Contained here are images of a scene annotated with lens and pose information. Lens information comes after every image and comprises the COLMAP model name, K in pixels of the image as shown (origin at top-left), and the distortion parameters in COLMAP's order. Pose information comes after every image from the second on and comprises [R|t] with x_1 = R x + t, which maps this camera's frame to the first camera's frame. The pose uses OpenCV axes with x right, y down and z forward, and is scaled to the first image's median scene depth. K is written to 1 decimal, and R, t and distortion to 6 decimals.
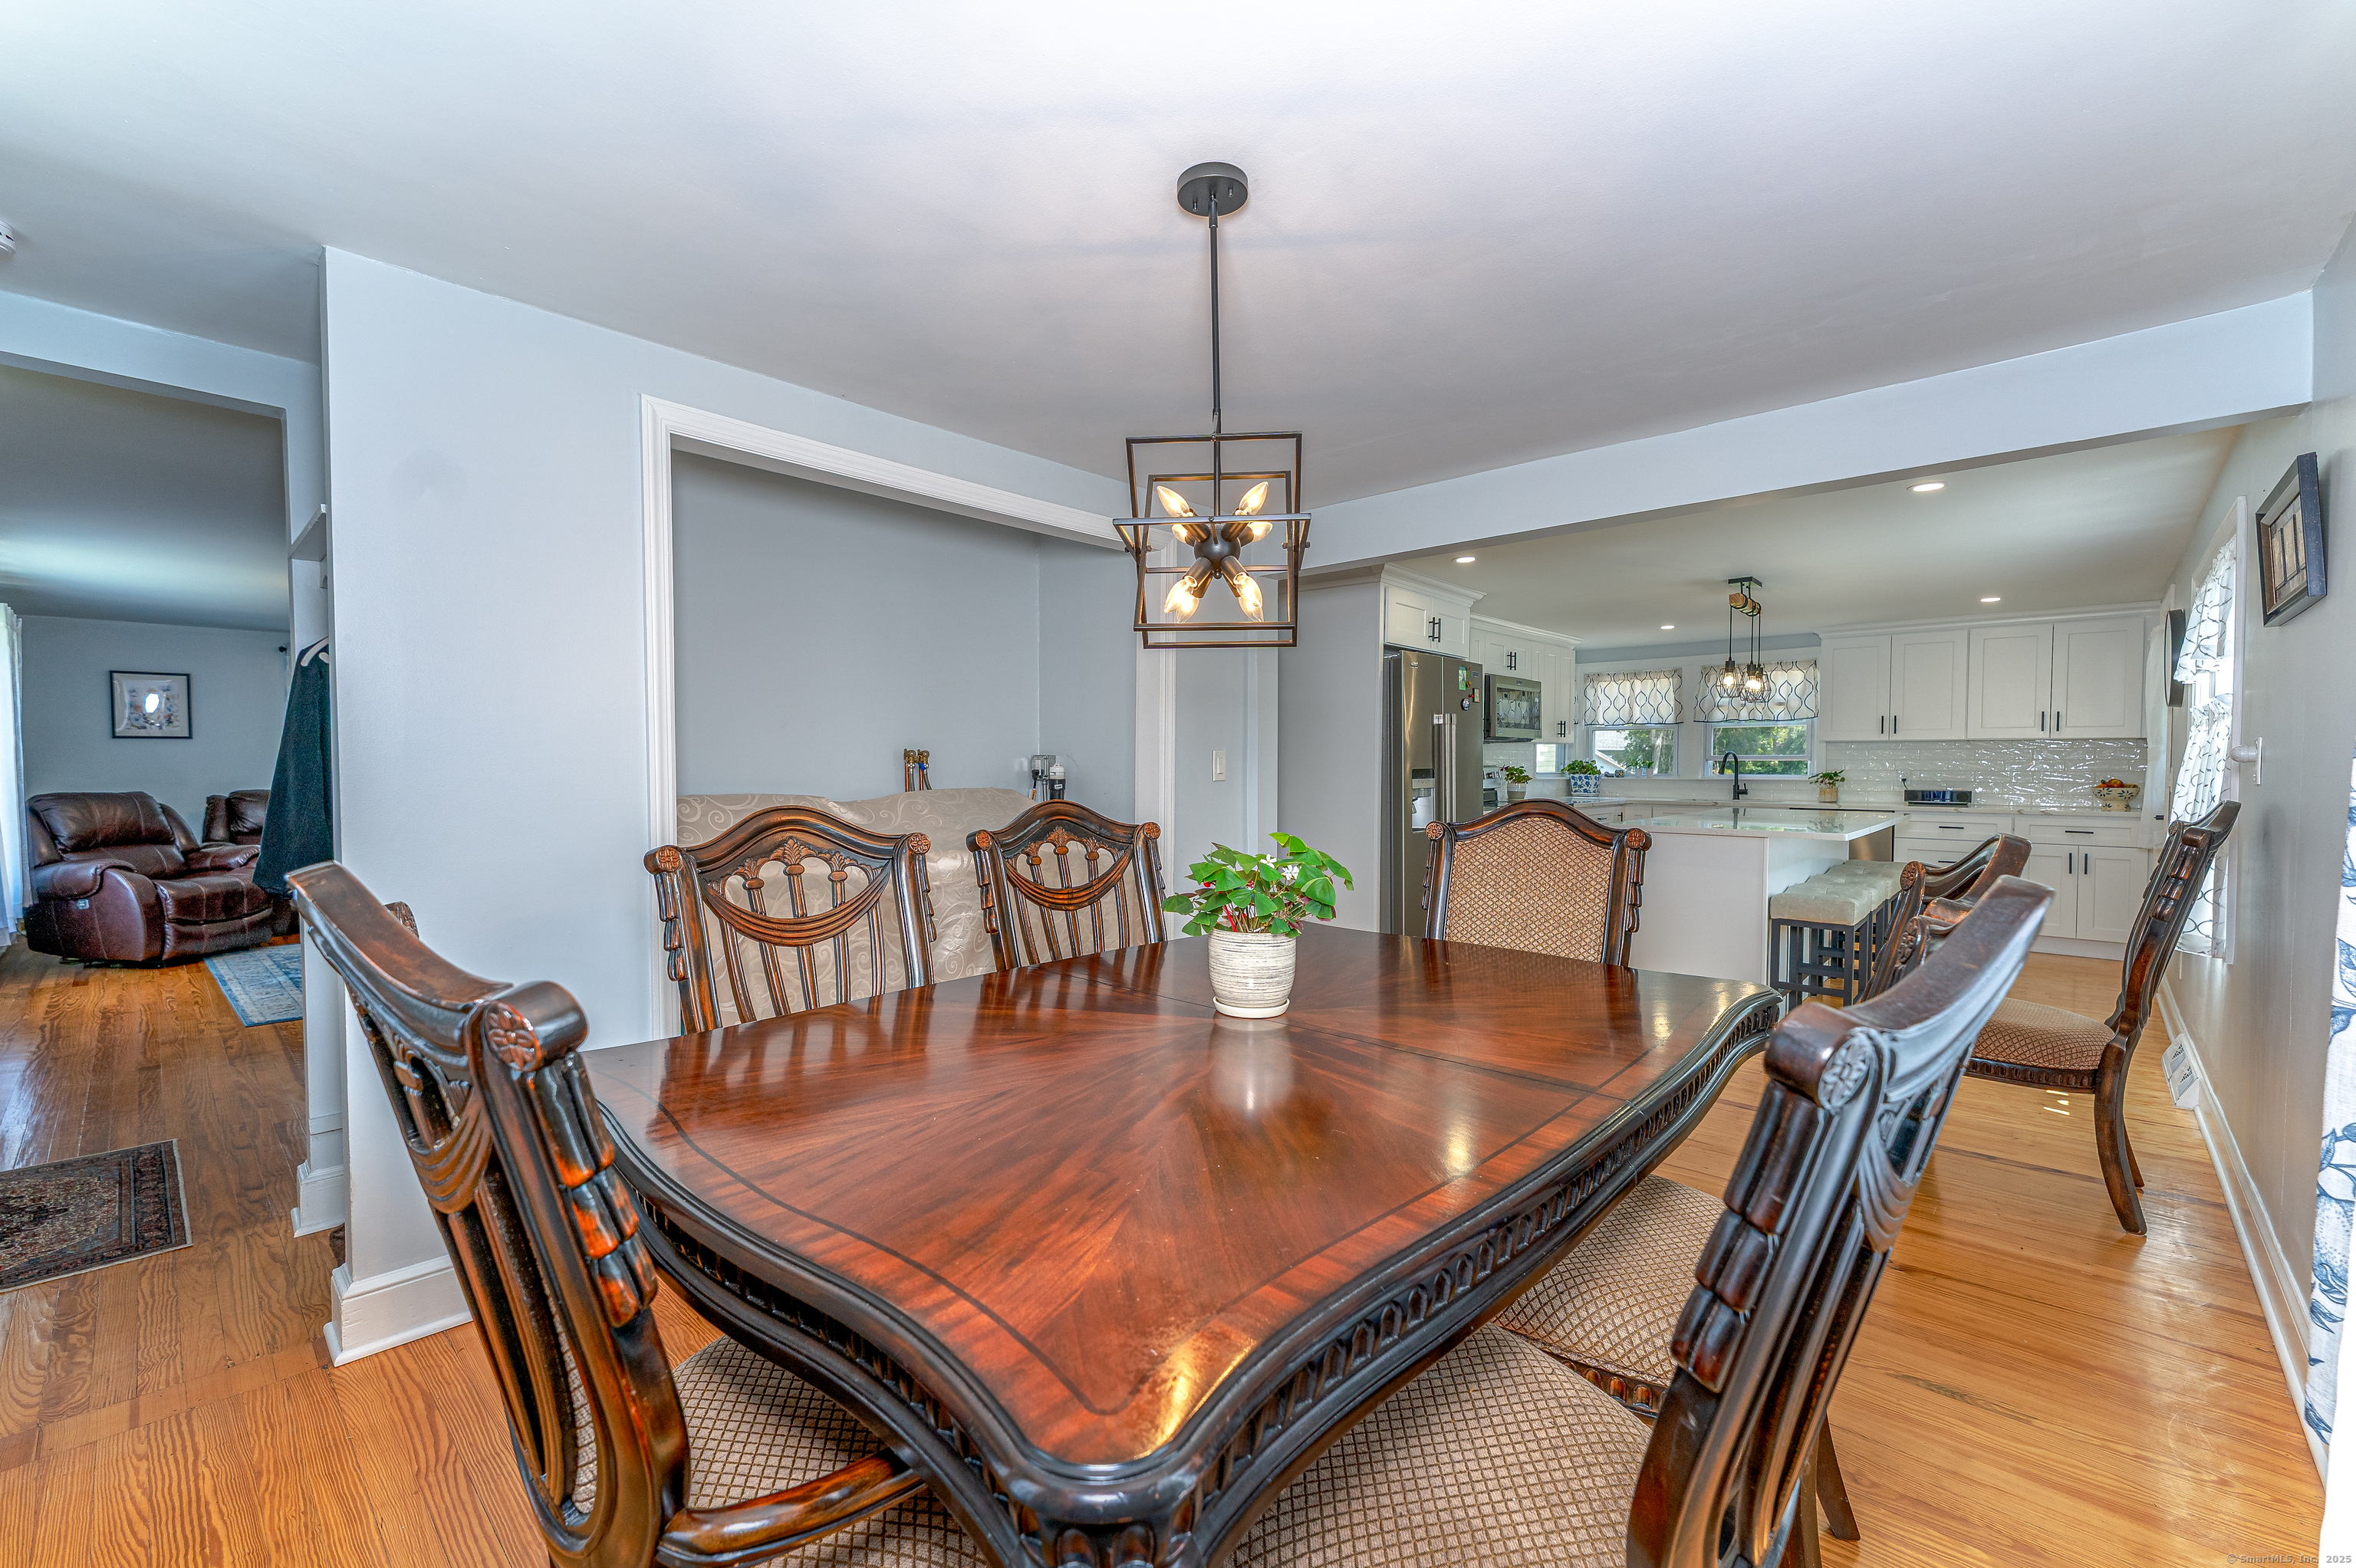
lens RADIAL K [[956.7, 0, 1178.0], [0, 956.7, 784.0], [0, 0, 1]] dist [0.015172, 0.000160]
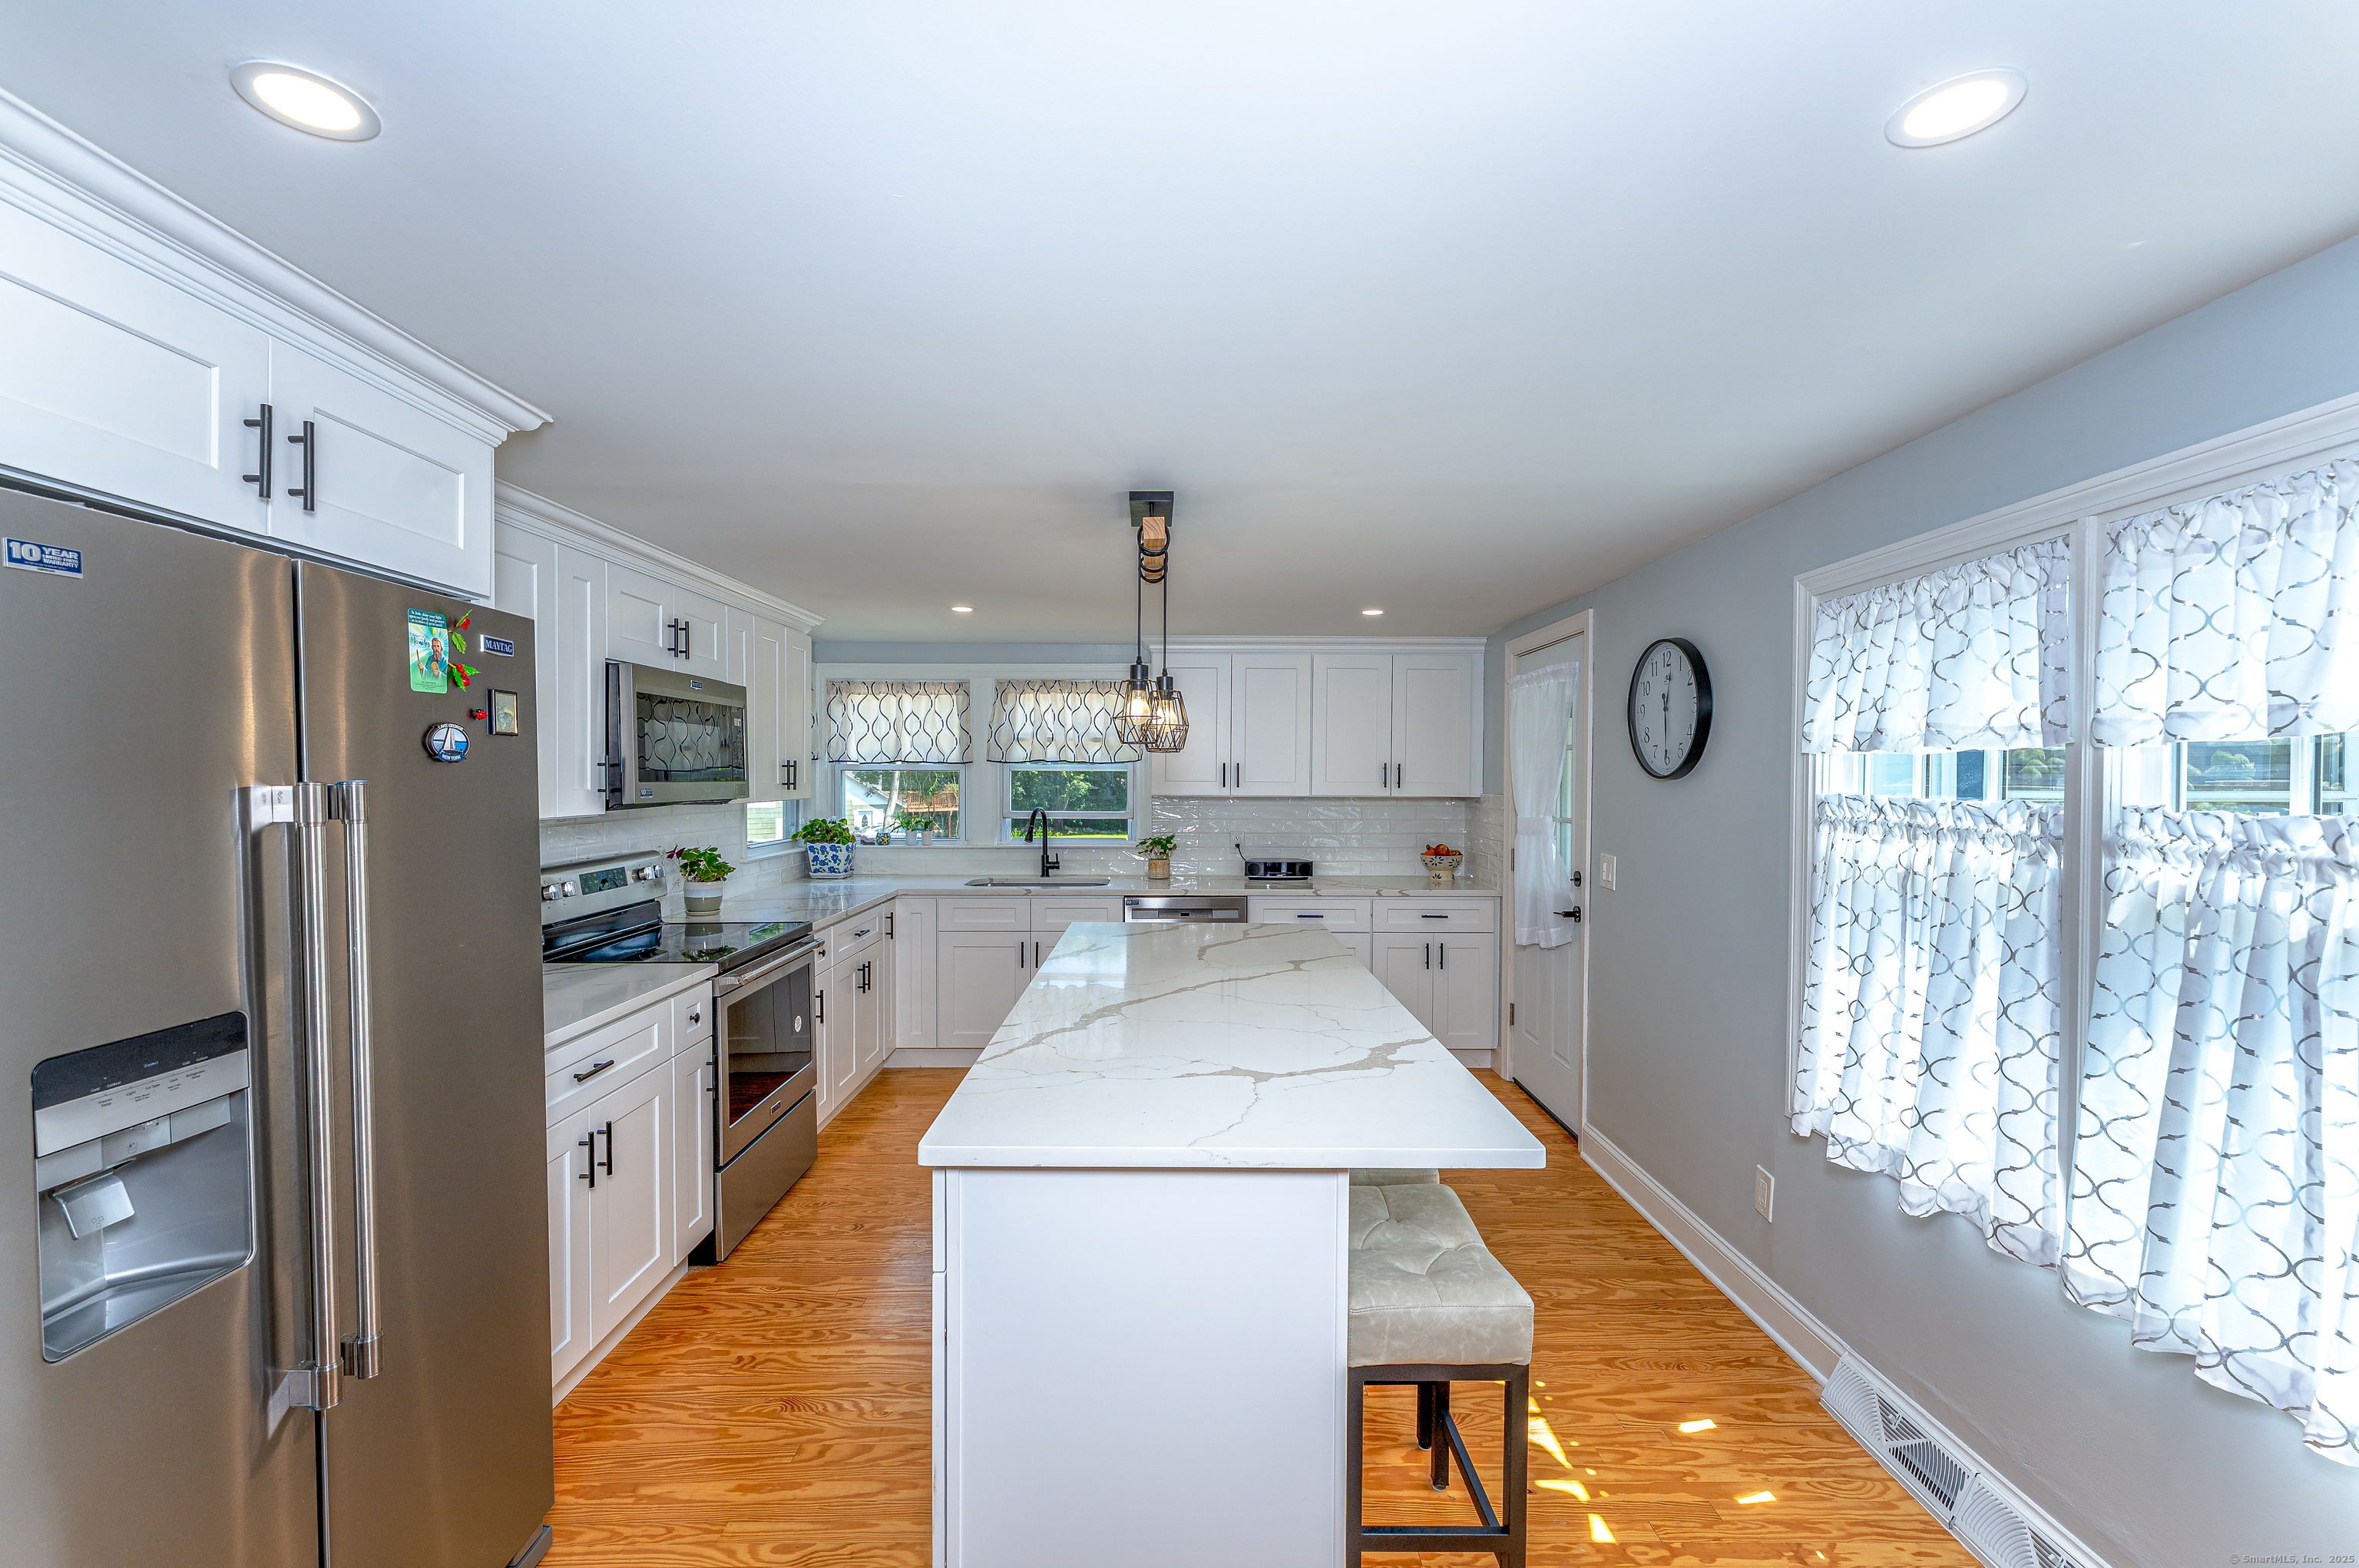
lens RADIAL K [[958.8, 0, 1179.5], [0, 958.8, 784.0], [0, 0, 1]] dist [0.000148, 0.000062]
pose [[0.727733, -0.007452, 0.685820, 0.180895], [0.015128, 0.999872, -0.005188, -0.045229], [-0.685694, 0.014150, 0.727752, 0.435348]]
